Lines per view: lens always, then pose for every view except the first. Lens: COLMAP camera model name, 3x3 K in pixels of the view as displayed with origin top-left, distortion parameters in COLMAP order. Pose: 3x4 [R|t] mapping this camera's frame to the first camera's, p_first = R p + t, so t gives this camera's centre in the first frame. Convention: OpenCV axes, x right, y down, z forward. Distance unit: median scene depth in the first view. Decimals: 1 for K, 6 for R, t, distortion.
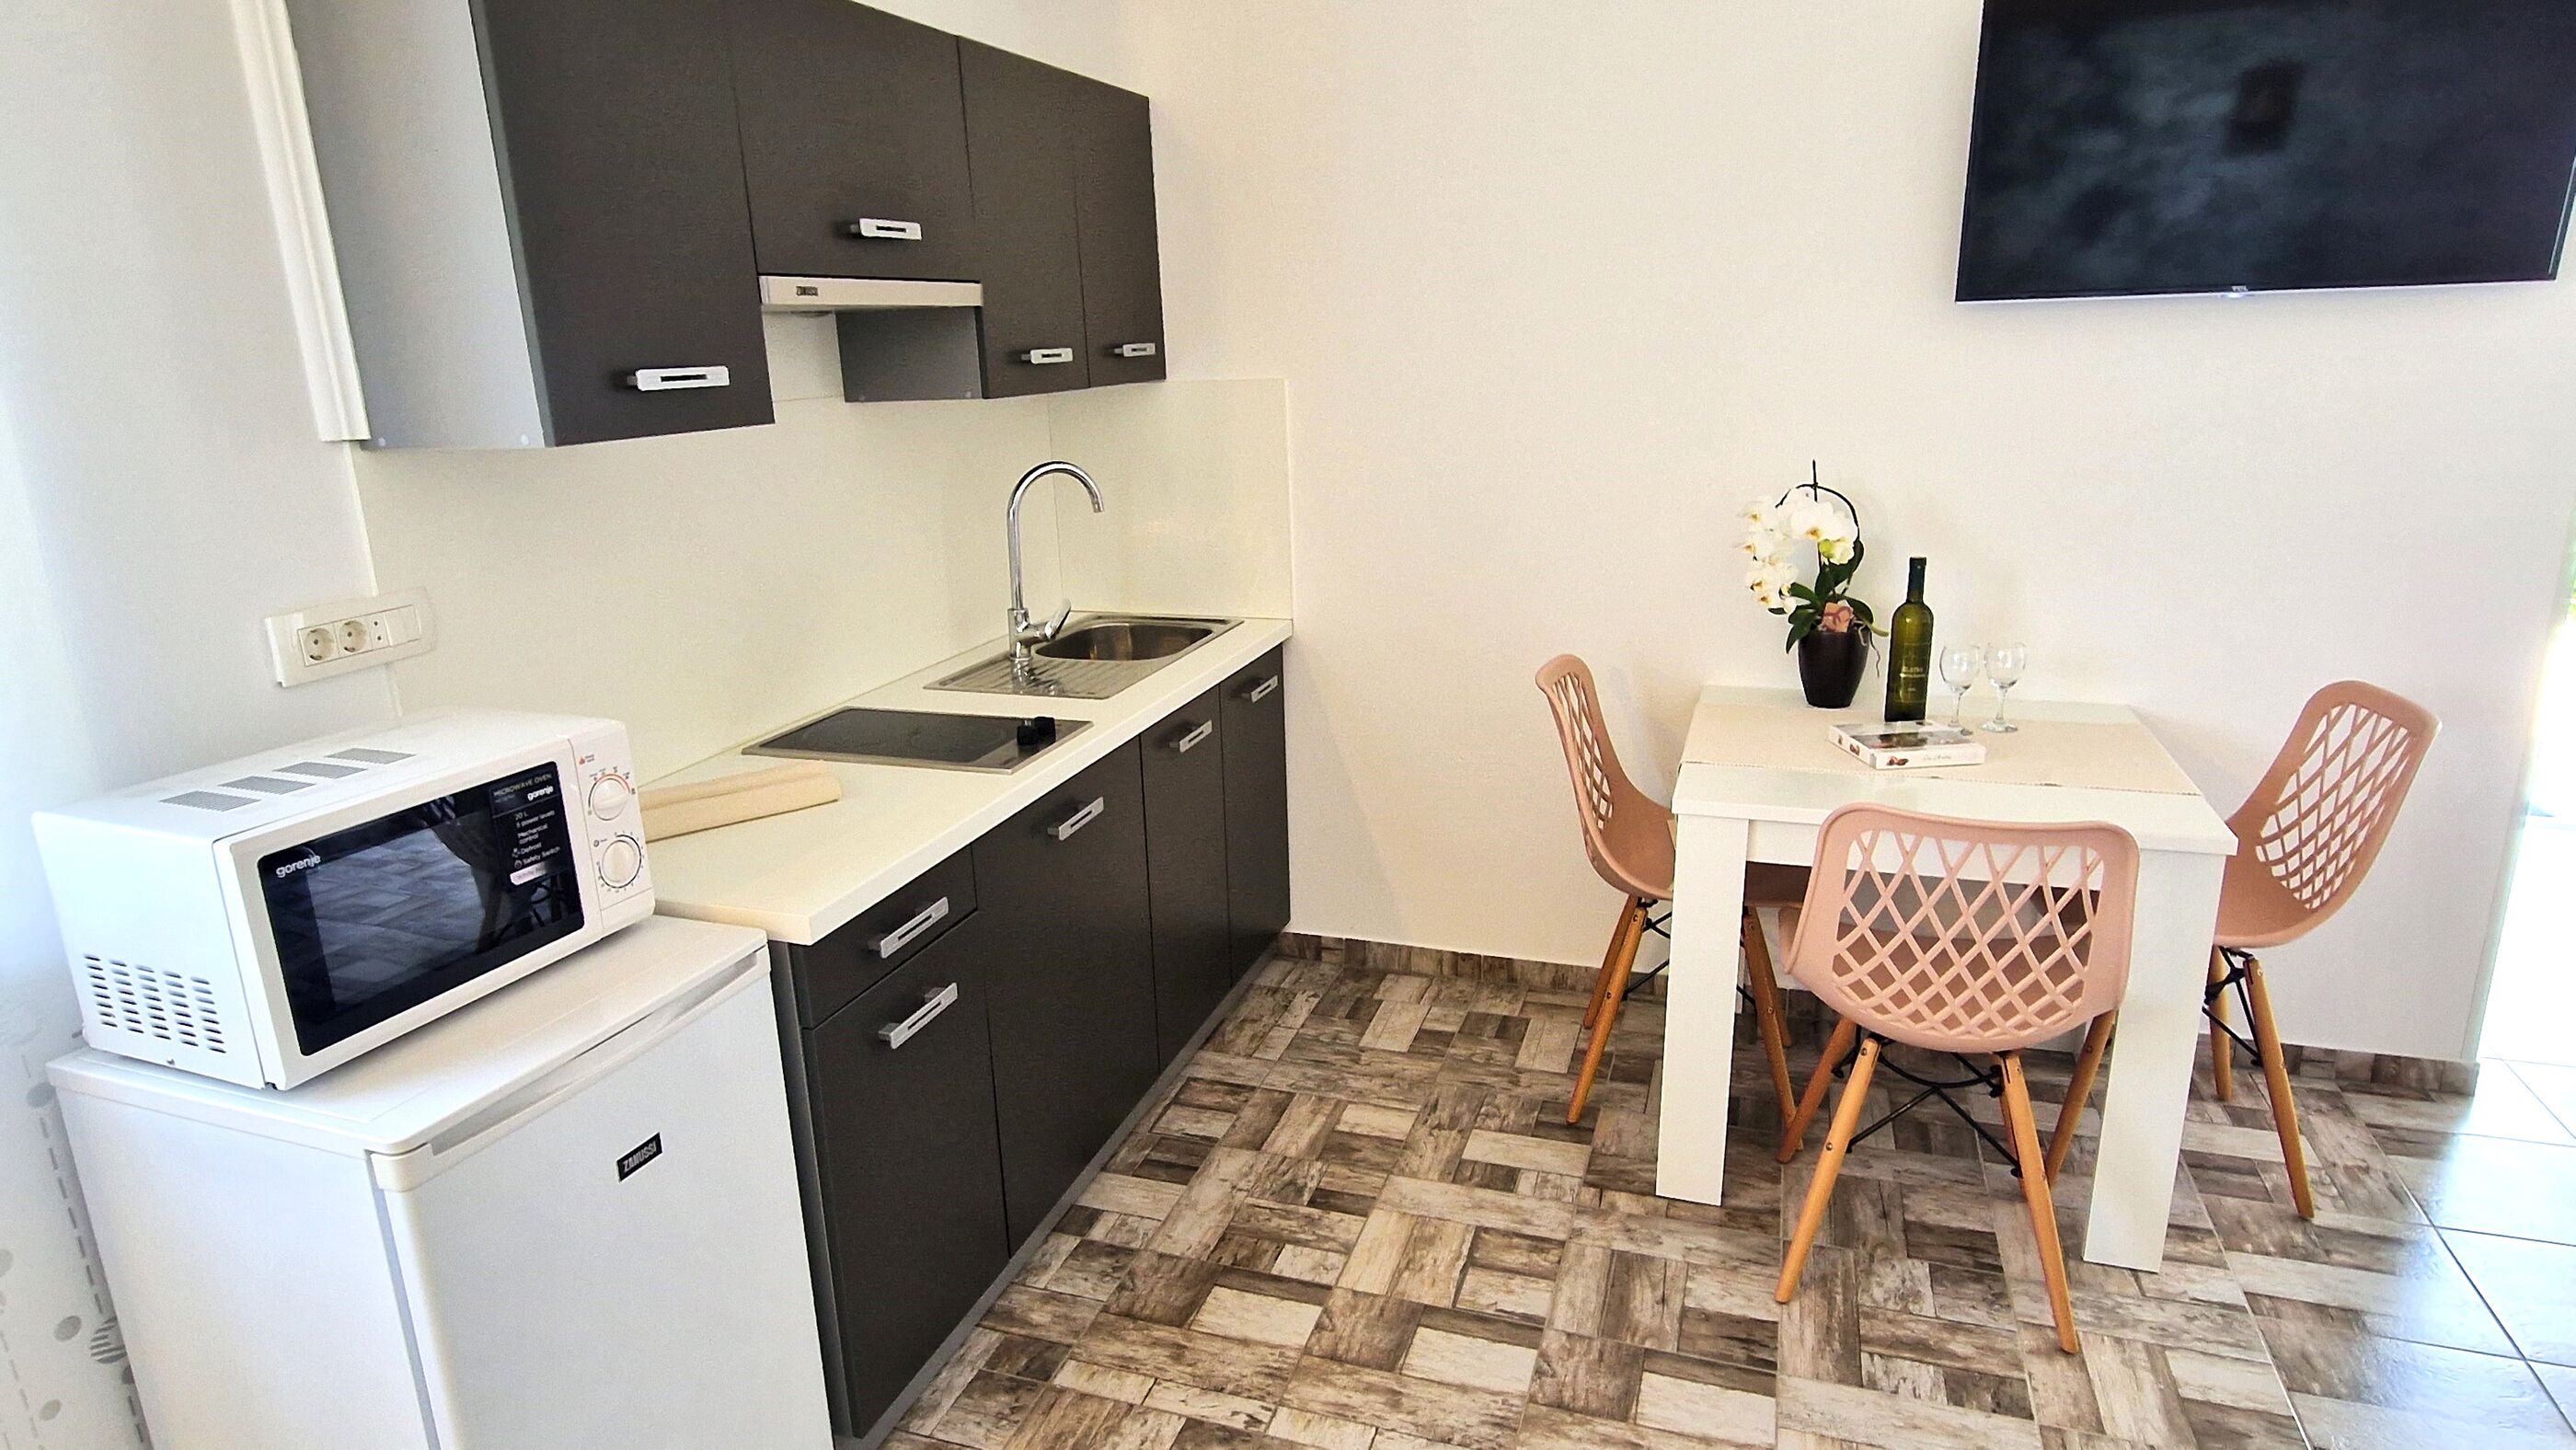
lens RADIAL K [[1437.7, 0, 1287.8], [0, 1437.7, 727.4], [0, 0, 1]] dist [0.007173, -0.005888]
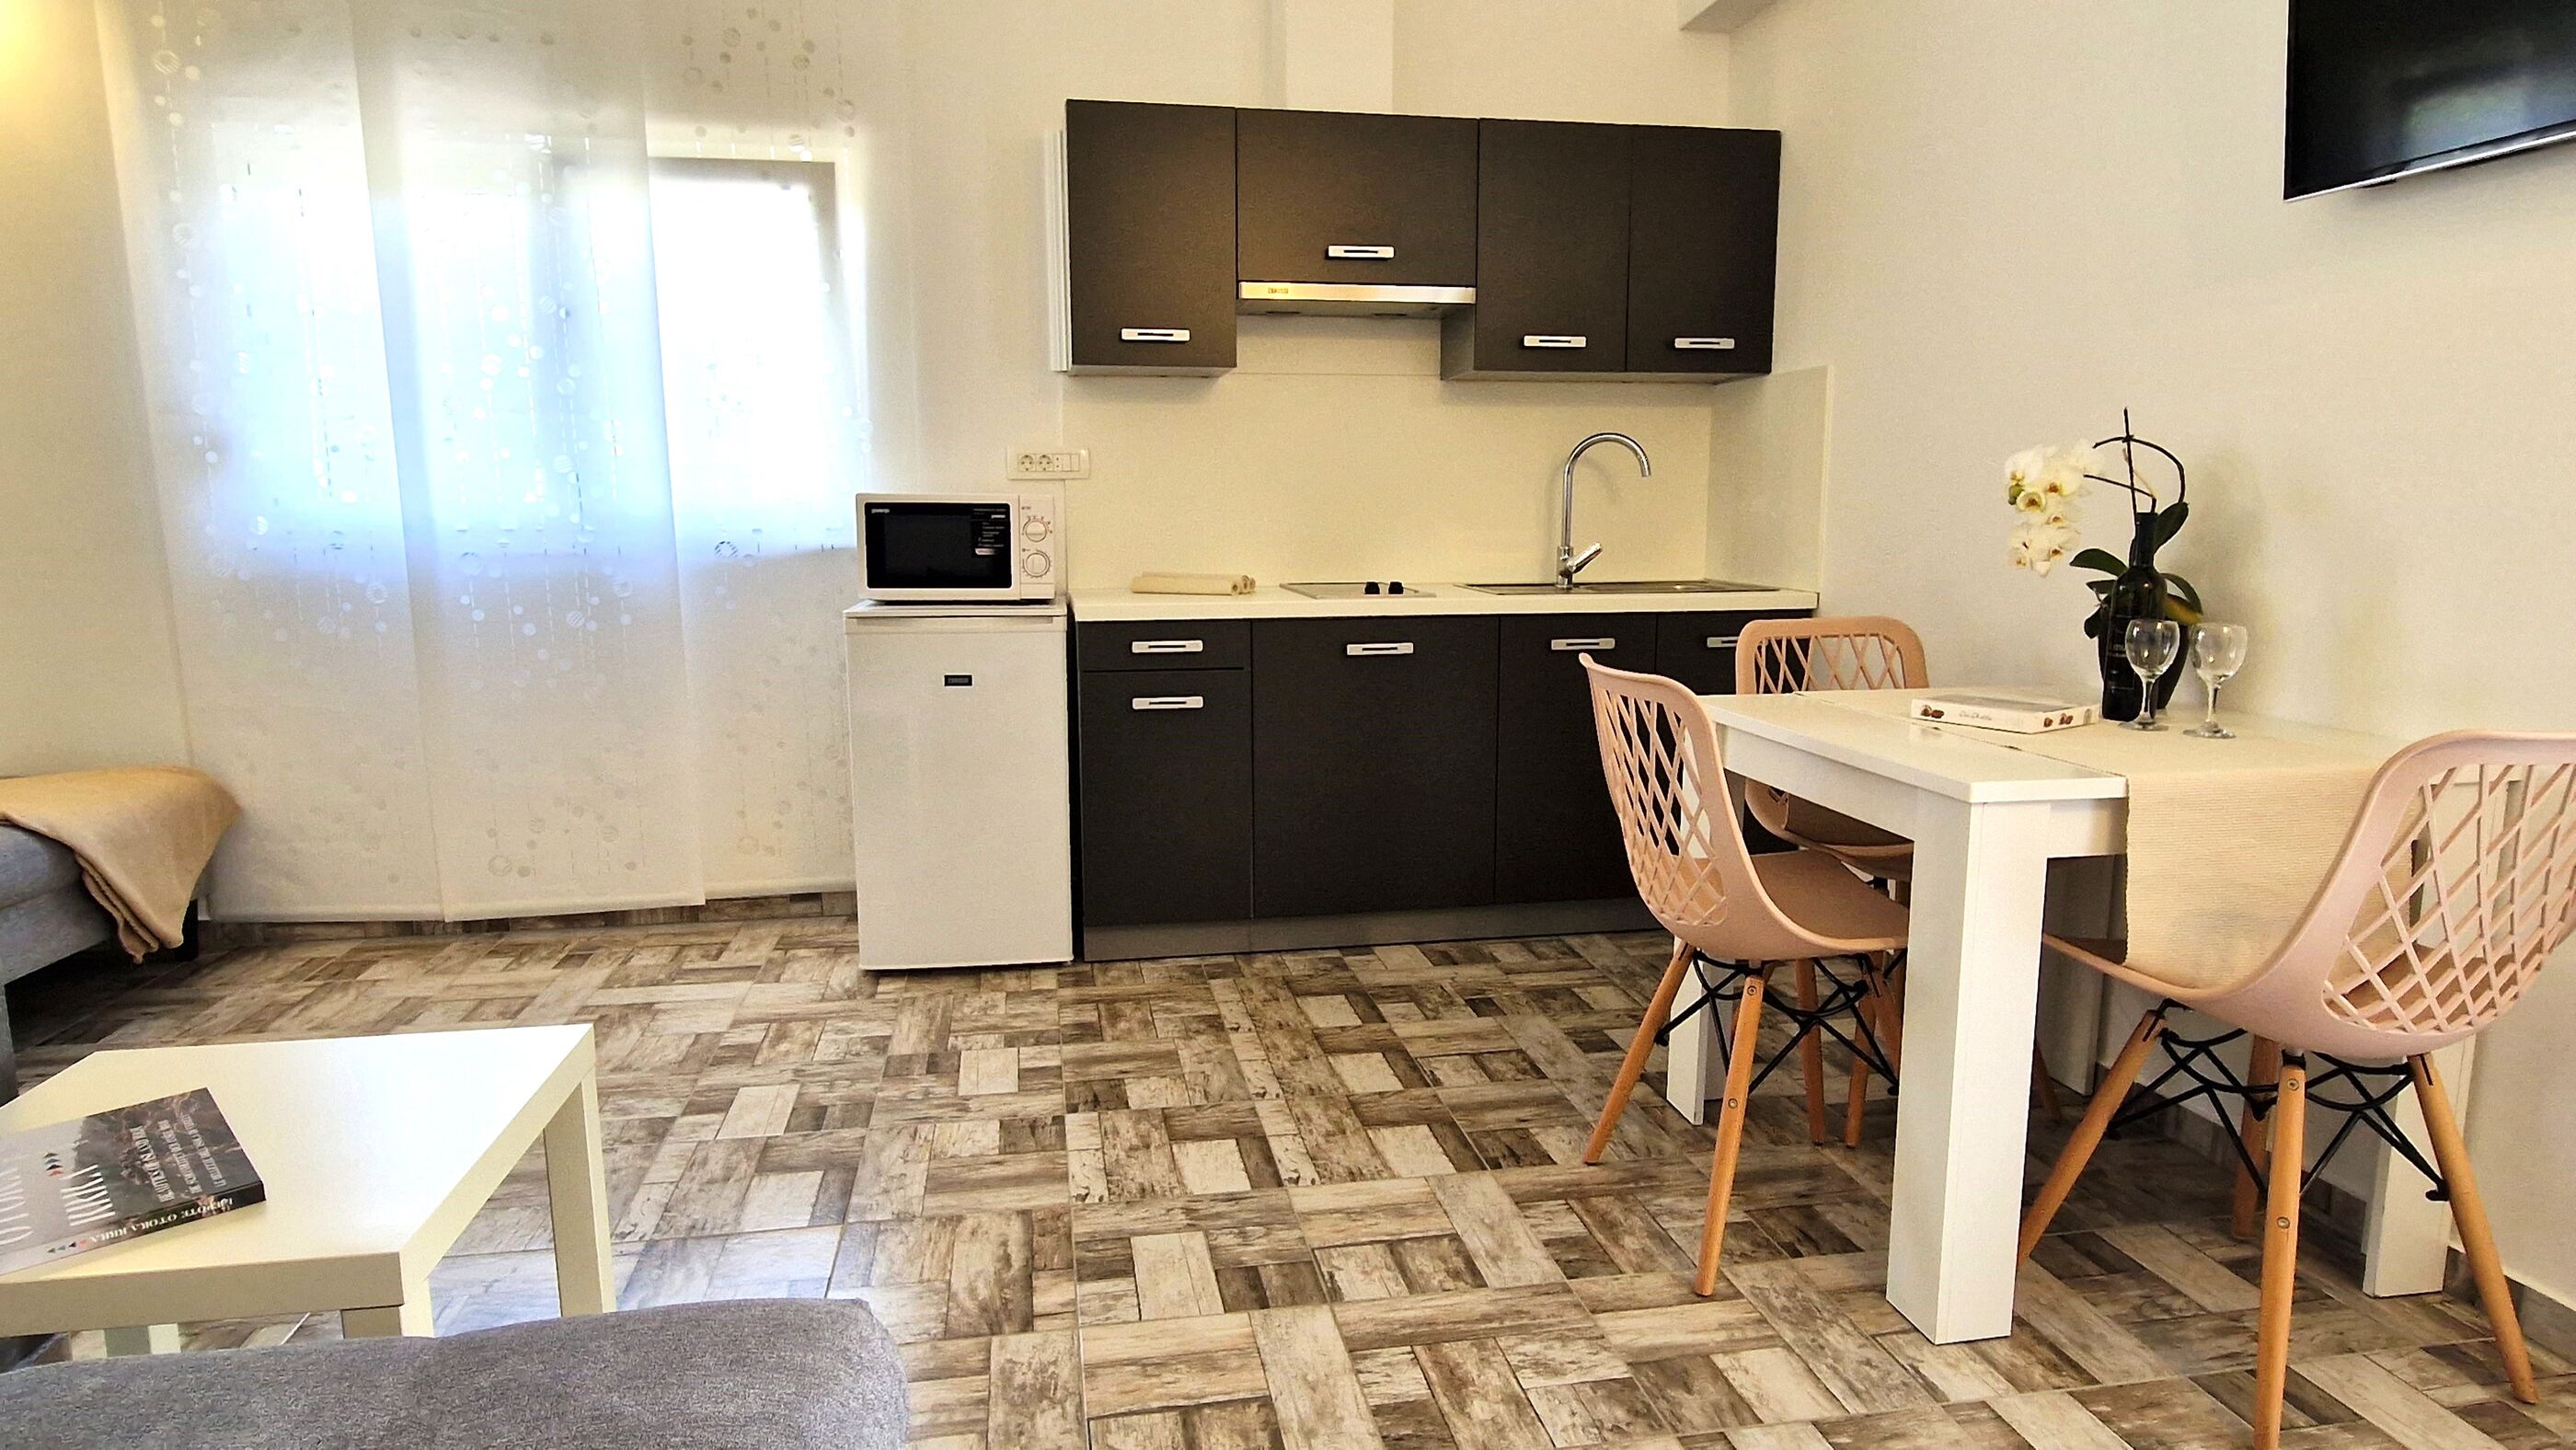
lens RADIAL K [[1437.7, 0, 1284.6], [0, 1437.7, 725.9], [0, 0, 1]] dist [0.007173, -0.005888]
pose [[0.485905, 0.165821, -0.858137, 1.055977], [-0.246676, 0.967940, 0.047362, 0.094131], [0.838479, 0.188668, 0.511231, 0.216125]]
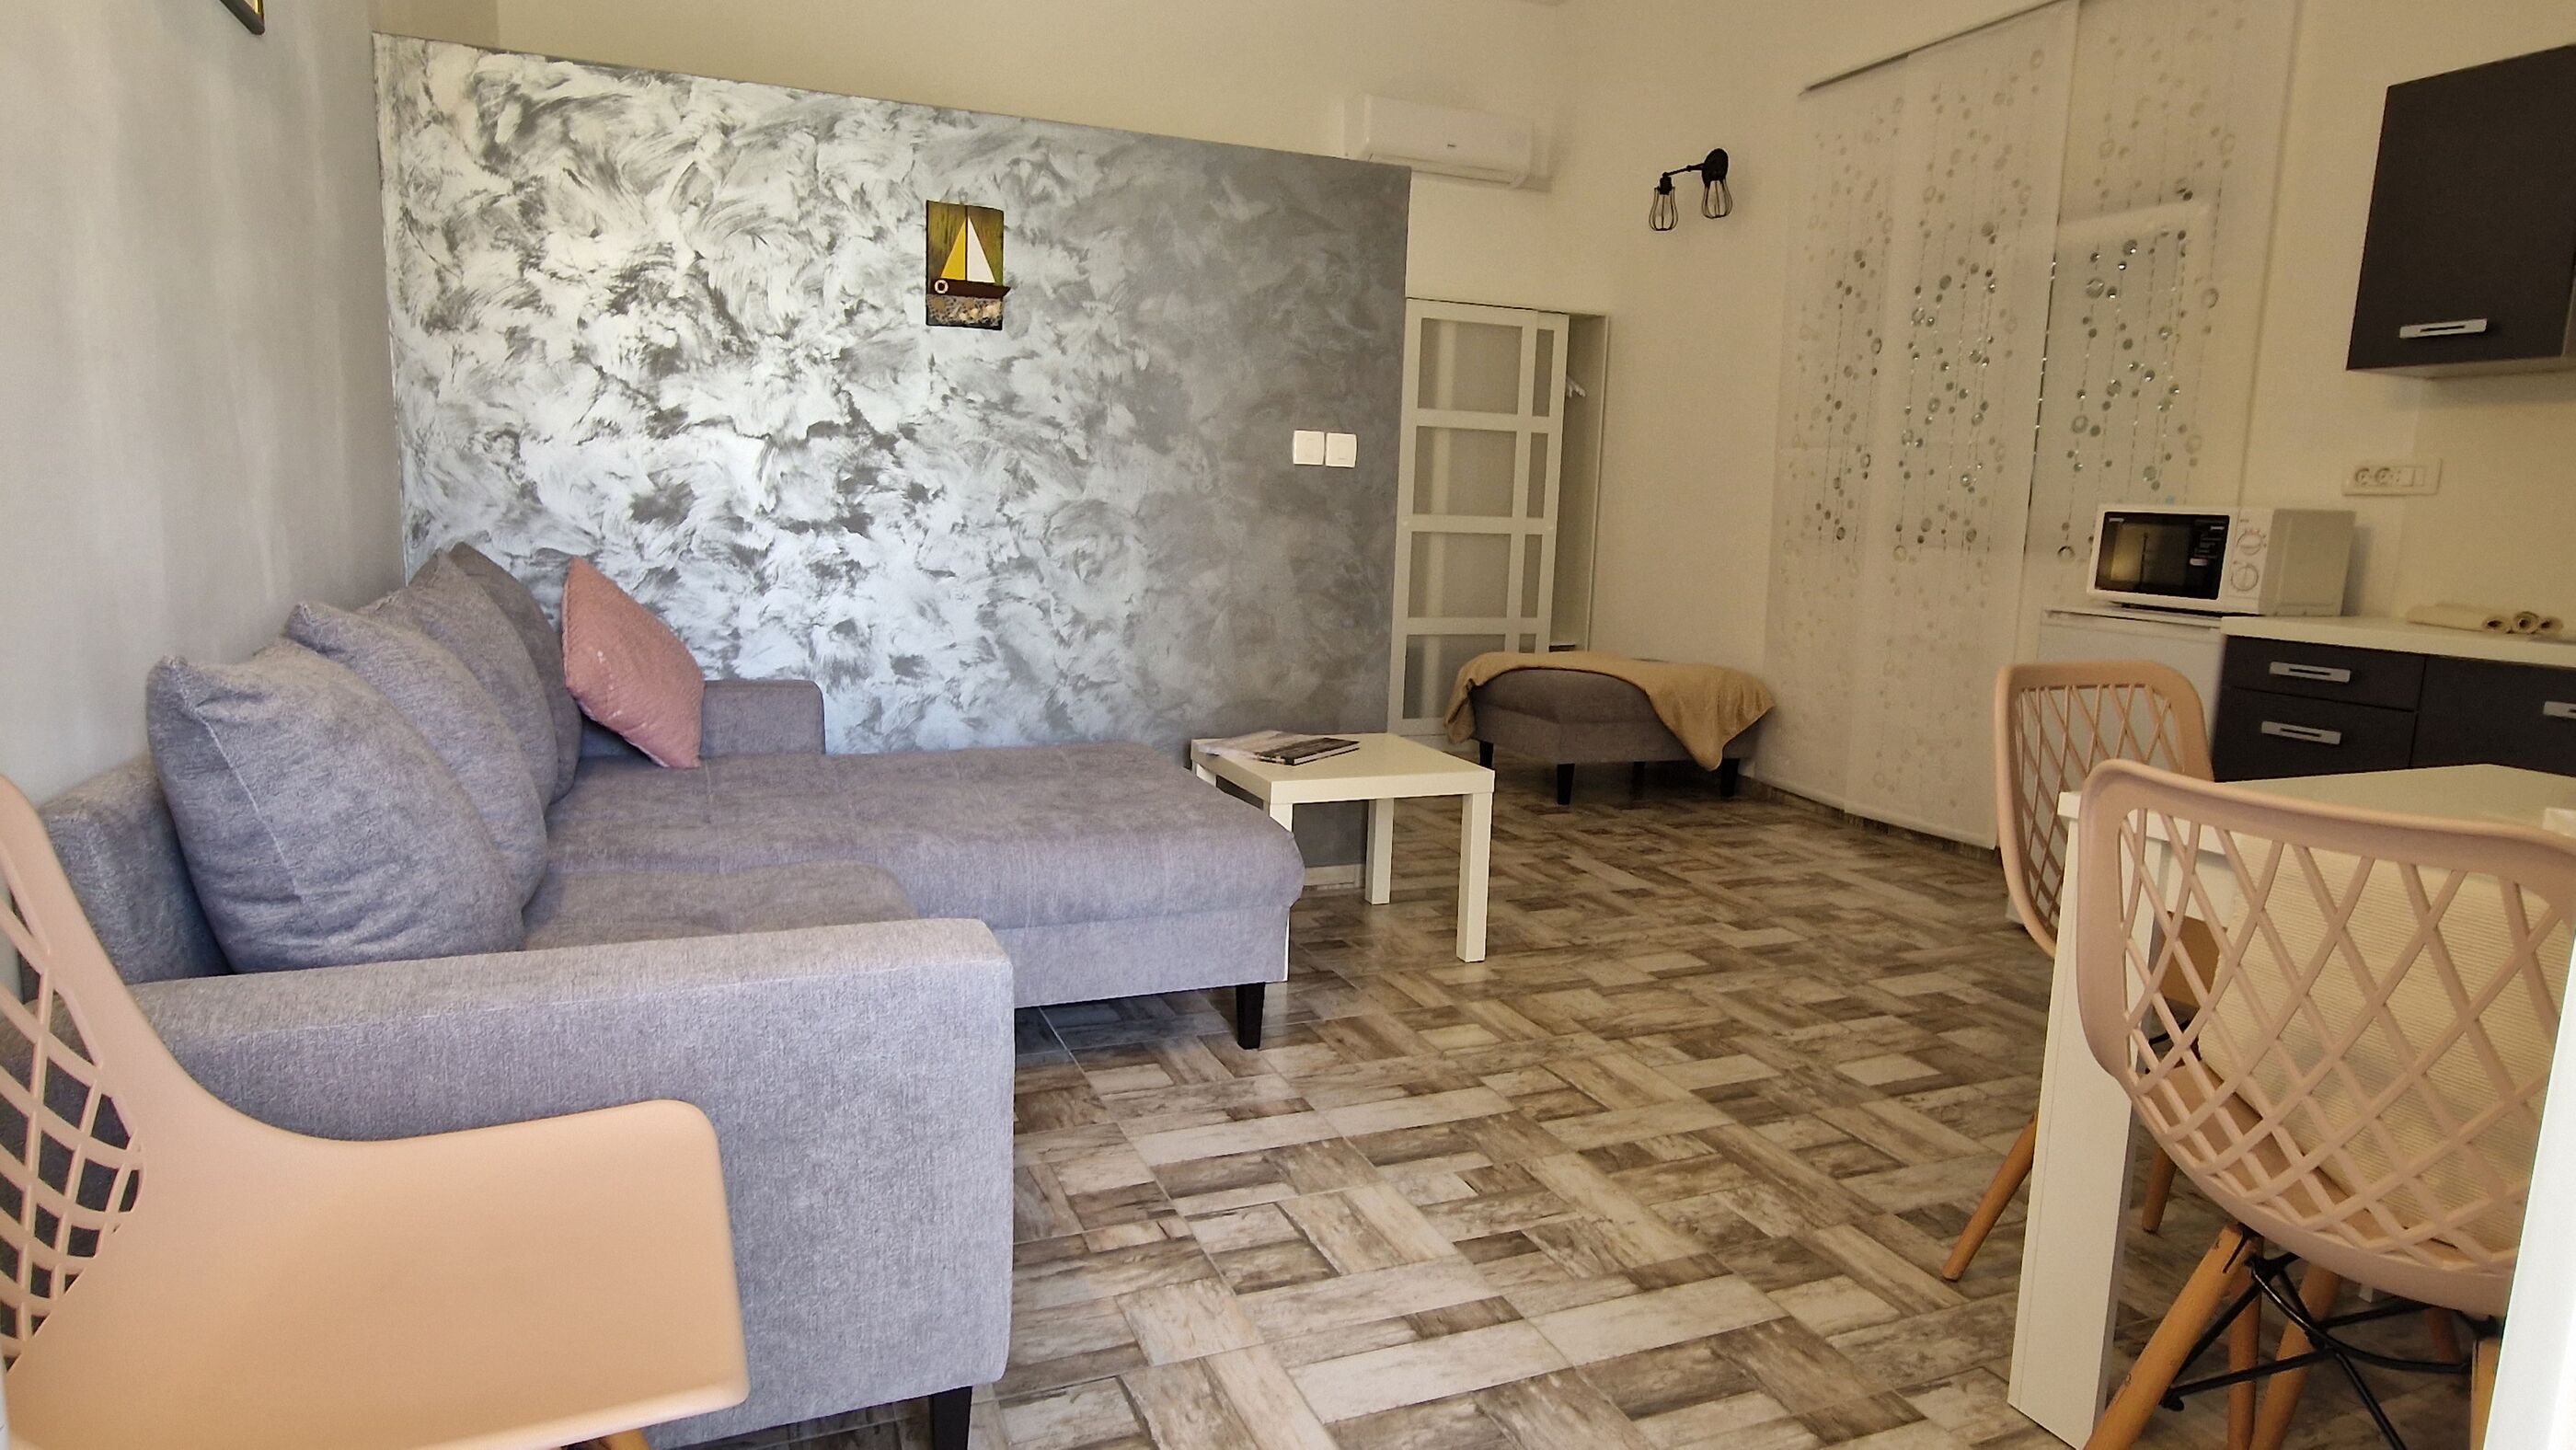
lens RADIAL K [[1437.7, 0, 1283.1], [0, 1437.7, 729.6], [0, 0, 1]] dist [0.007173, -0.005888]
pose [[-0.748243, 0.111956, -0.653910, 1.326675], [-0.183183, 0.912474, 0.365834, -0.142980], [0.637633, 0.393518, -0.662245, 1.110860]]
